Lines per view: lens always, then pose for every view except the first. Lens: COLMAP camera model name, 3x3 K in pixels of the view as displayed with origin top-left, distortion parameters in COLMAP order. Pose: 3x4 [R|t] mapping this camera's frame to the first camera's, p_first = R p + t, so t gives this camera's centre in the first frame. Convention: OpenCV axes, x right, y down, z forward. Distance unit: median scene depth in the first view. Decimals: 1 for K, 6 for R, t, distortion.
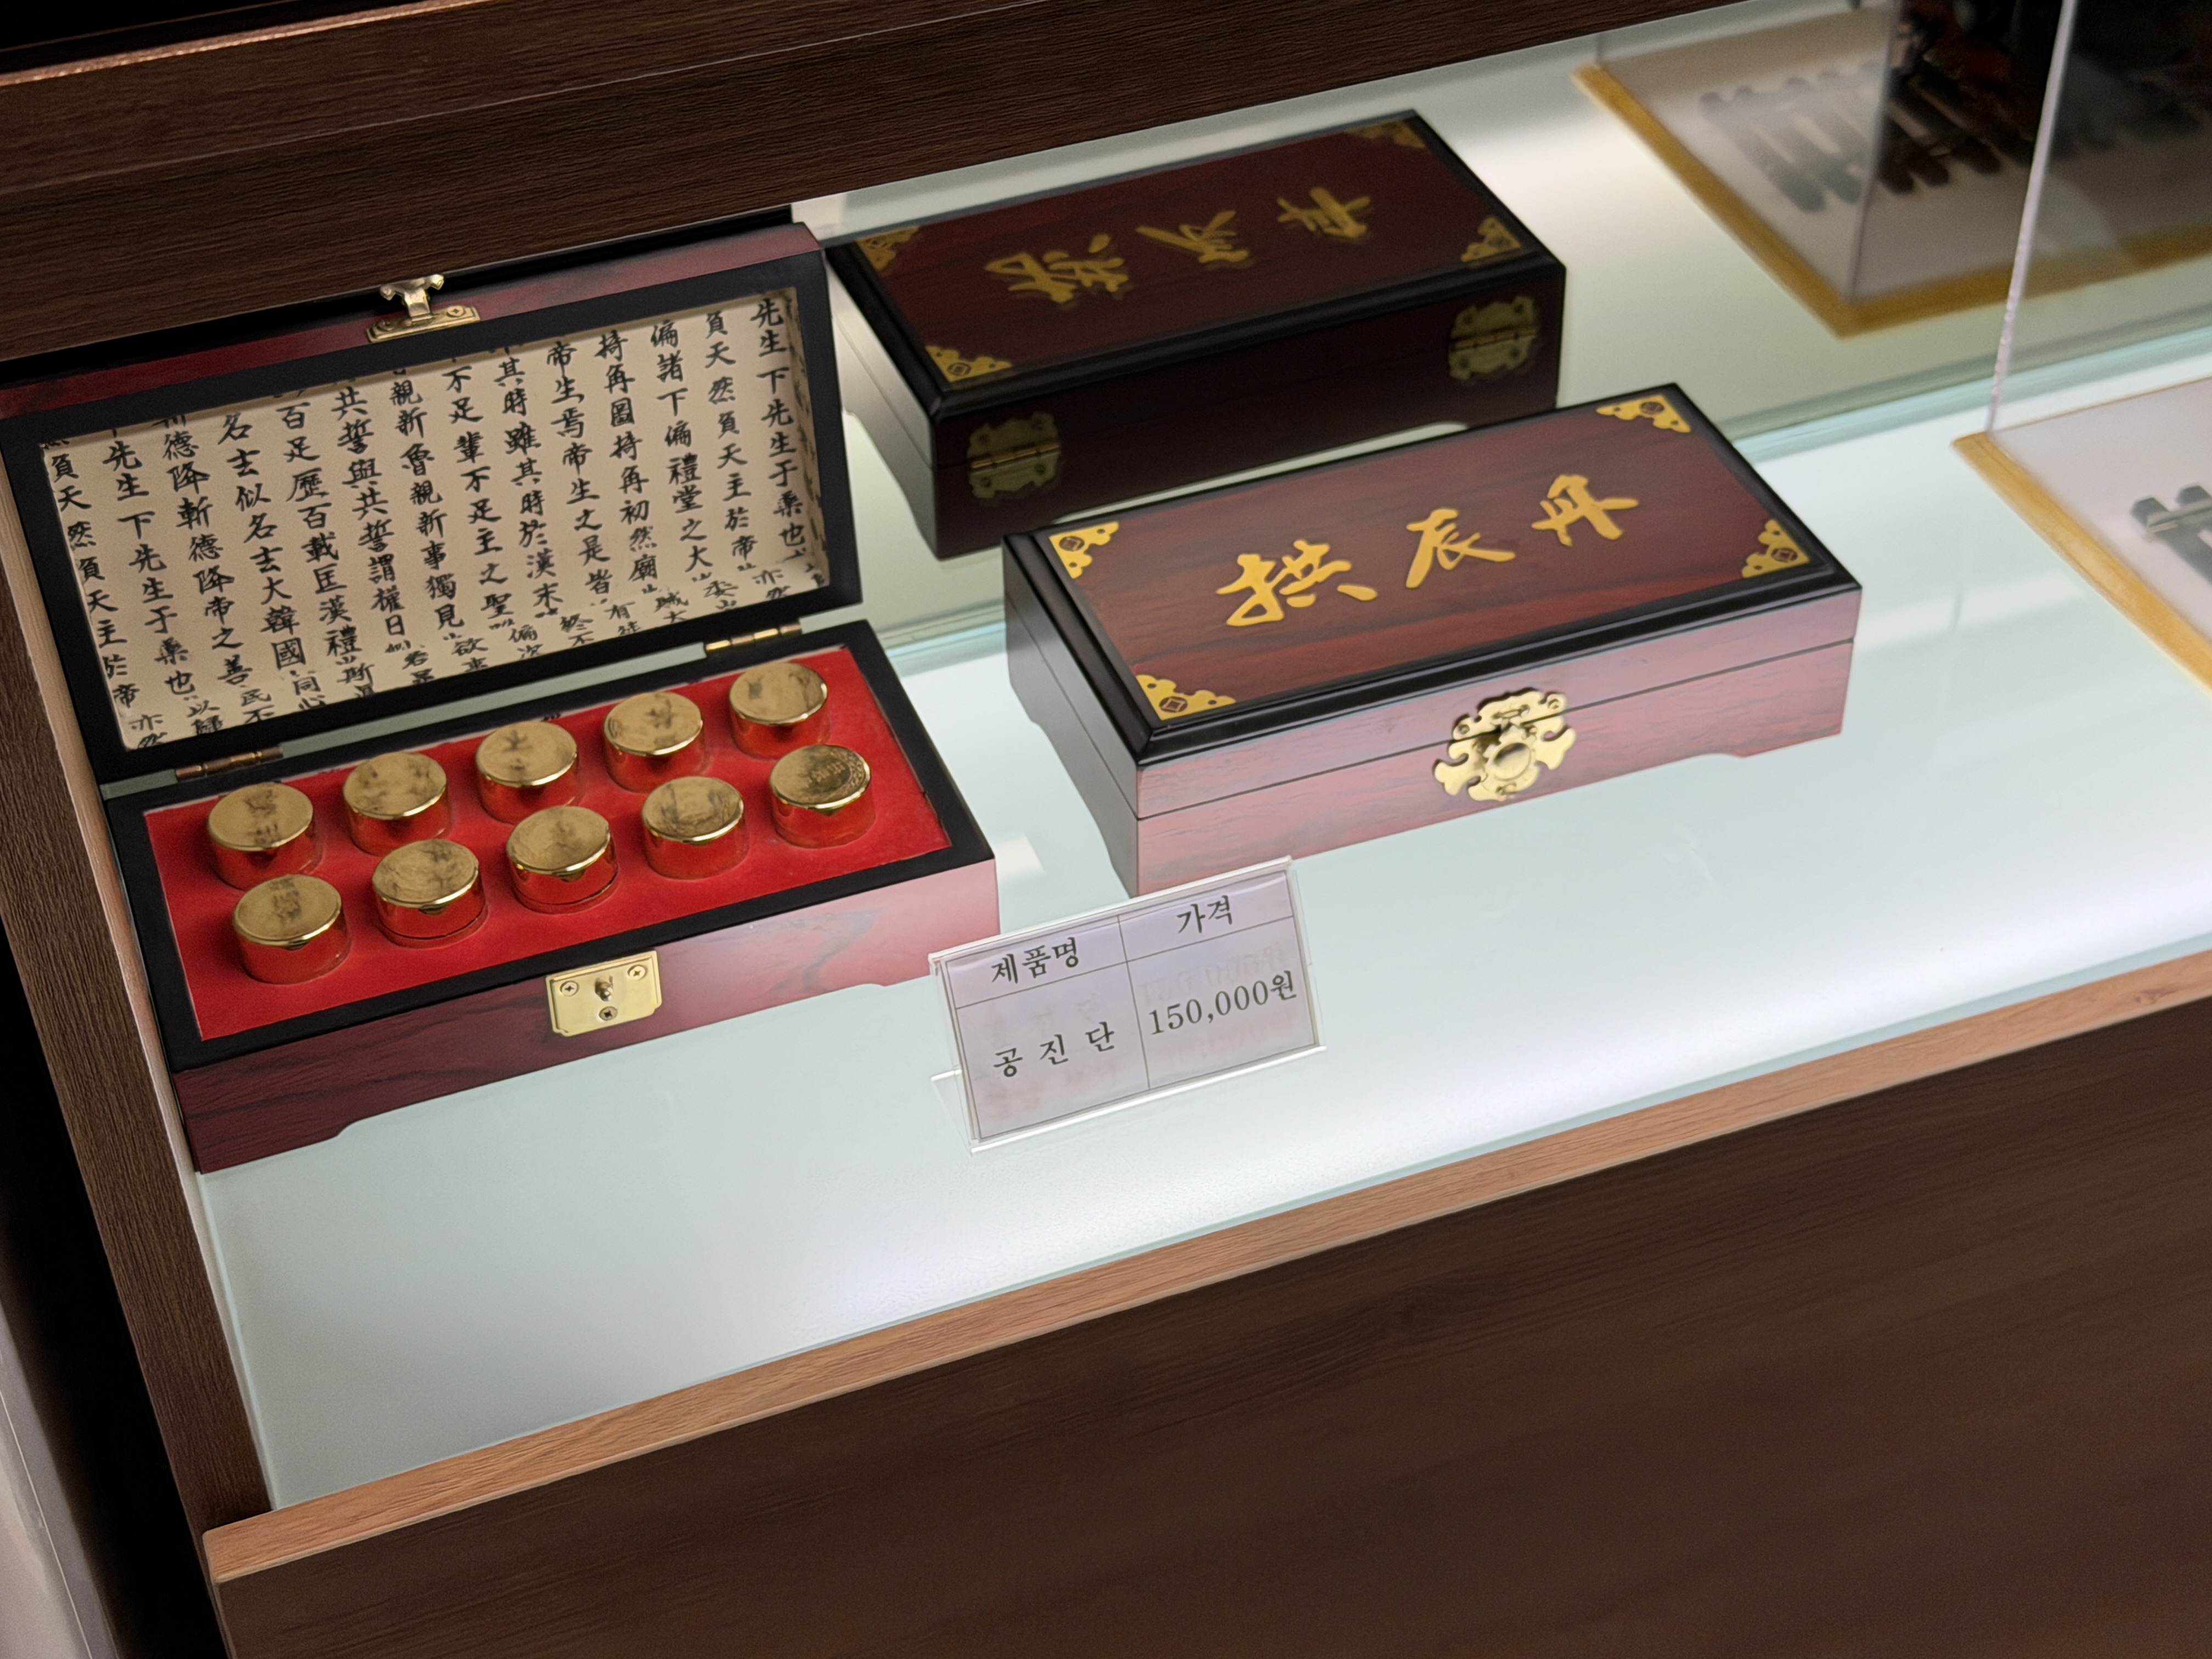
lens RADIAL K [[3342.6, 0, 1107.6], [0, 3342.6, 818.1], [0, 0, 1]] dist [0.478848, 0.000000]
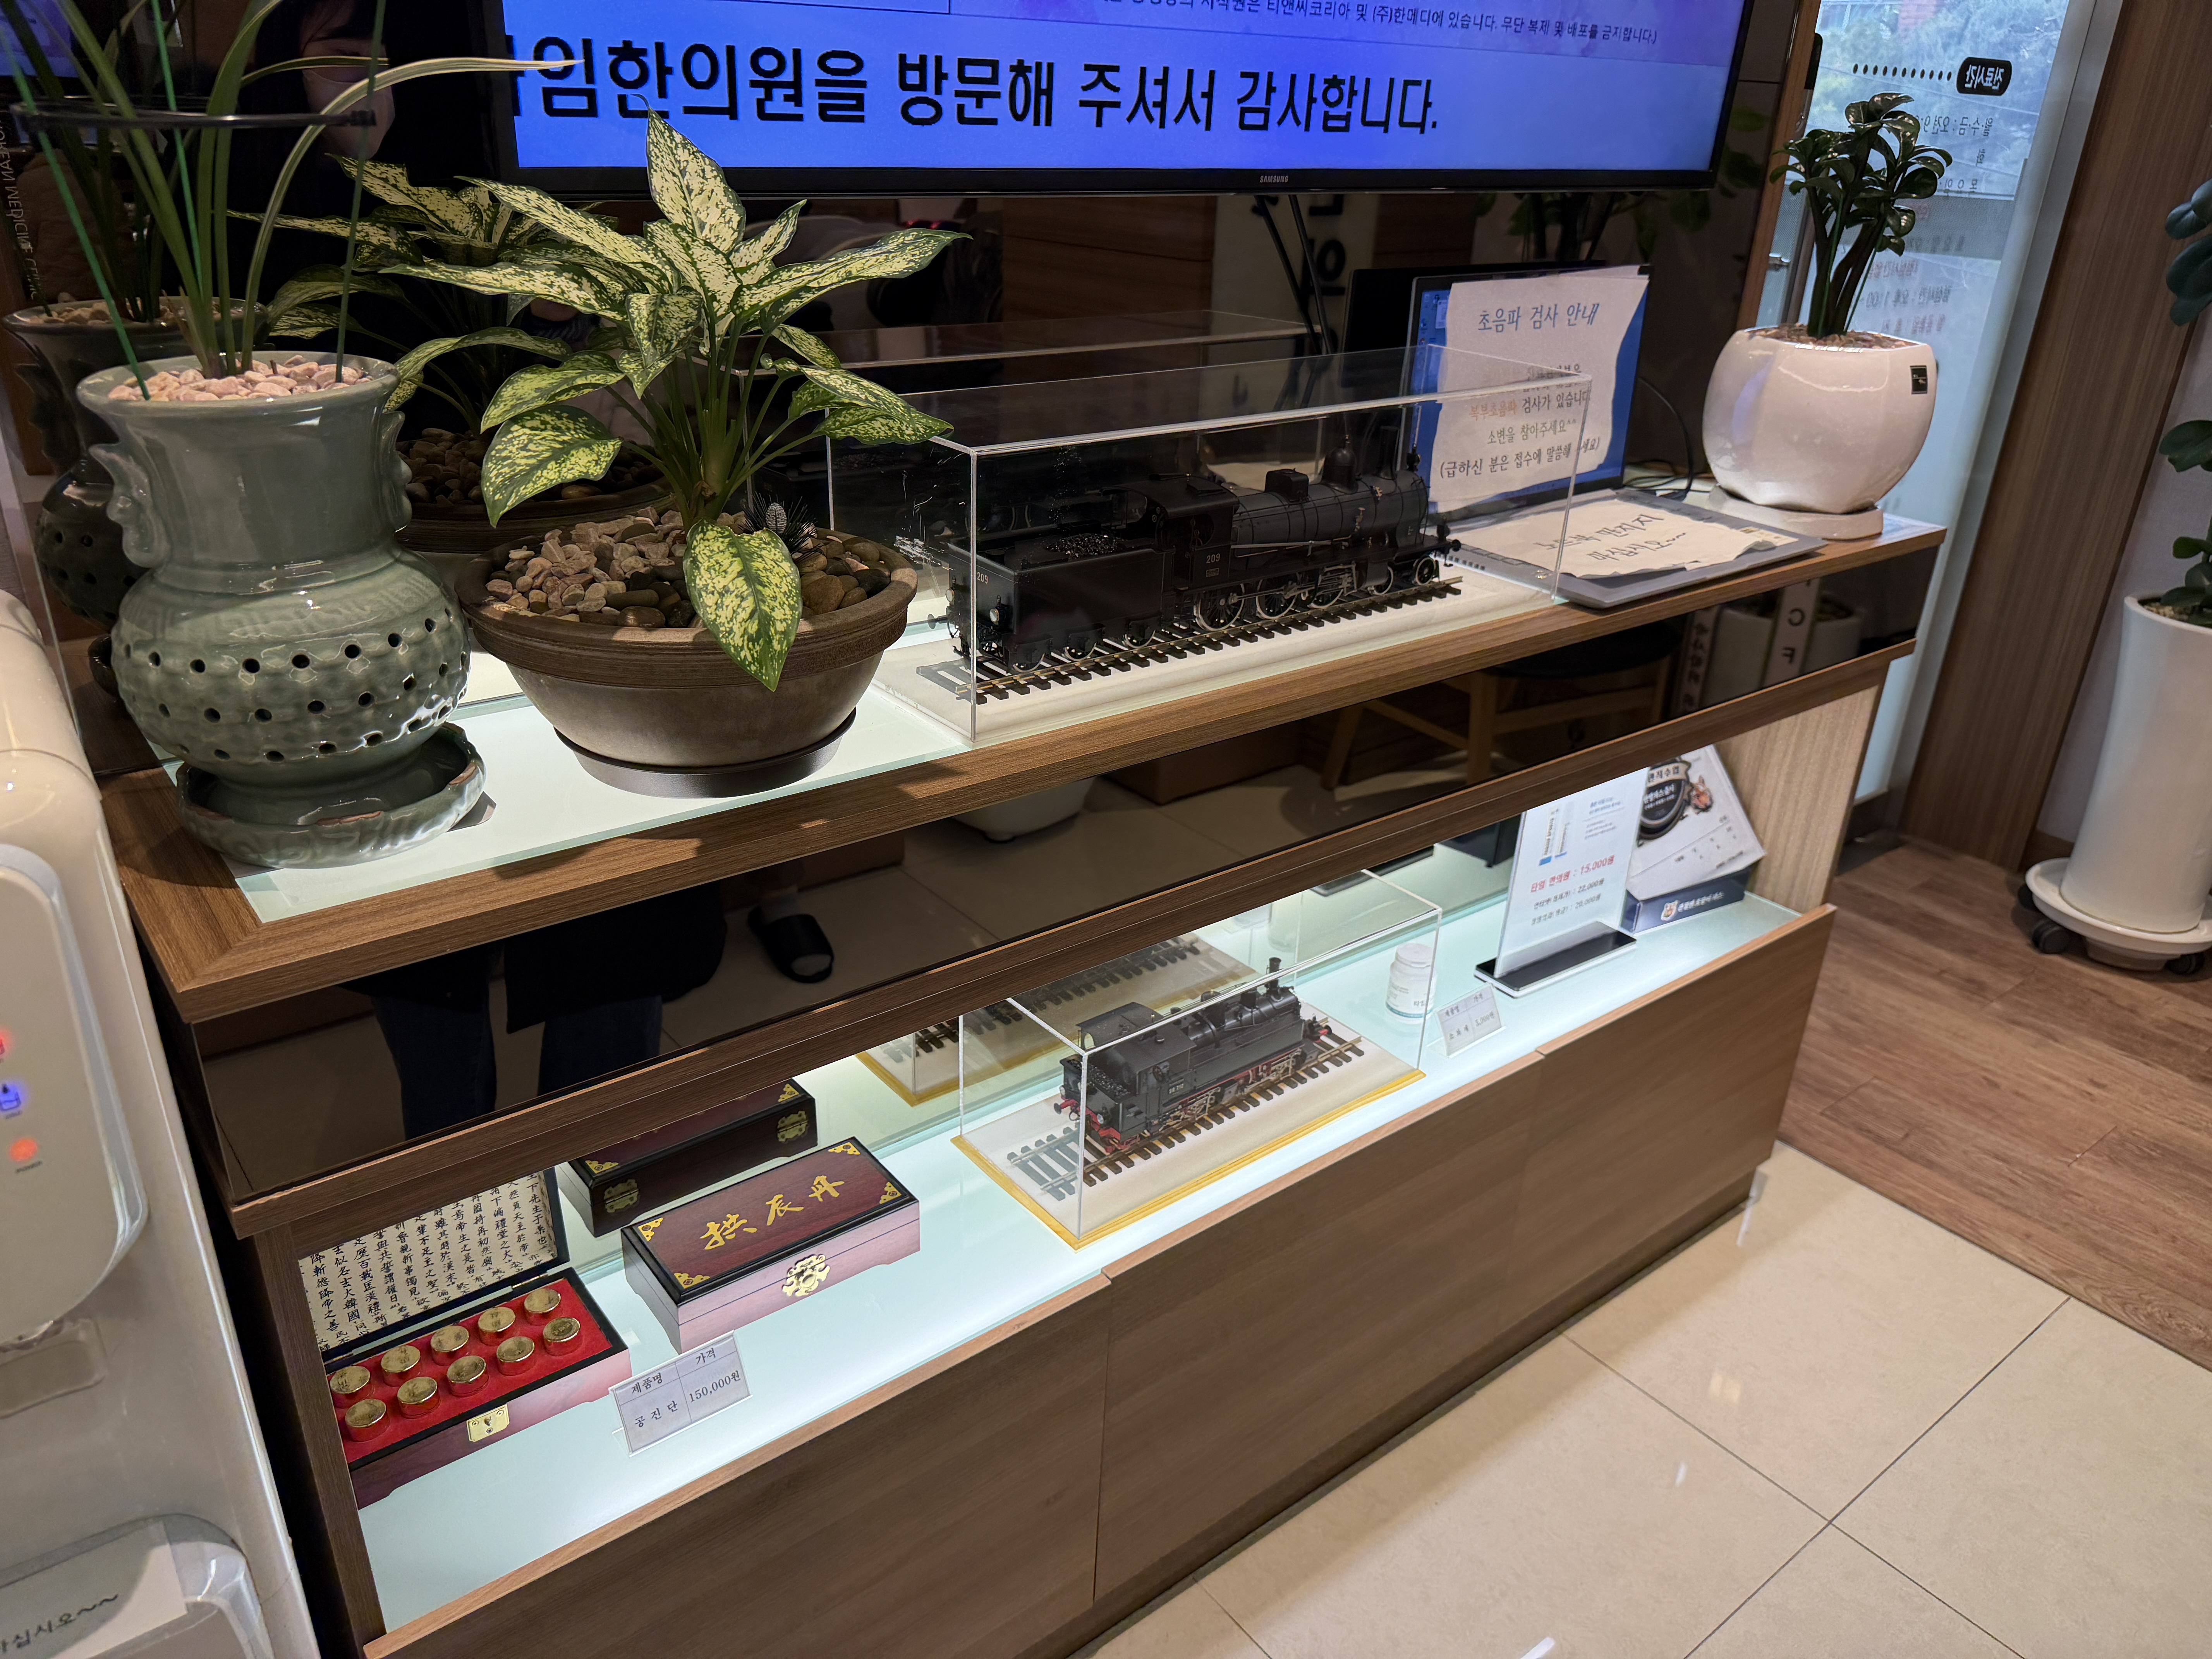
lens RADIAL K [[1551.8, 0, 1126.4], [0, 1551.8, 835.2], [0, 0, 1]] dist [0.000351, -0.007545]
pose [[0.947944, -0.079941, 0.308239, -0.003520], [0.157416, 0.959072, -0.235377, -0.027355], [-0.276807, 0.271646, 0.921730, -0.424110]]
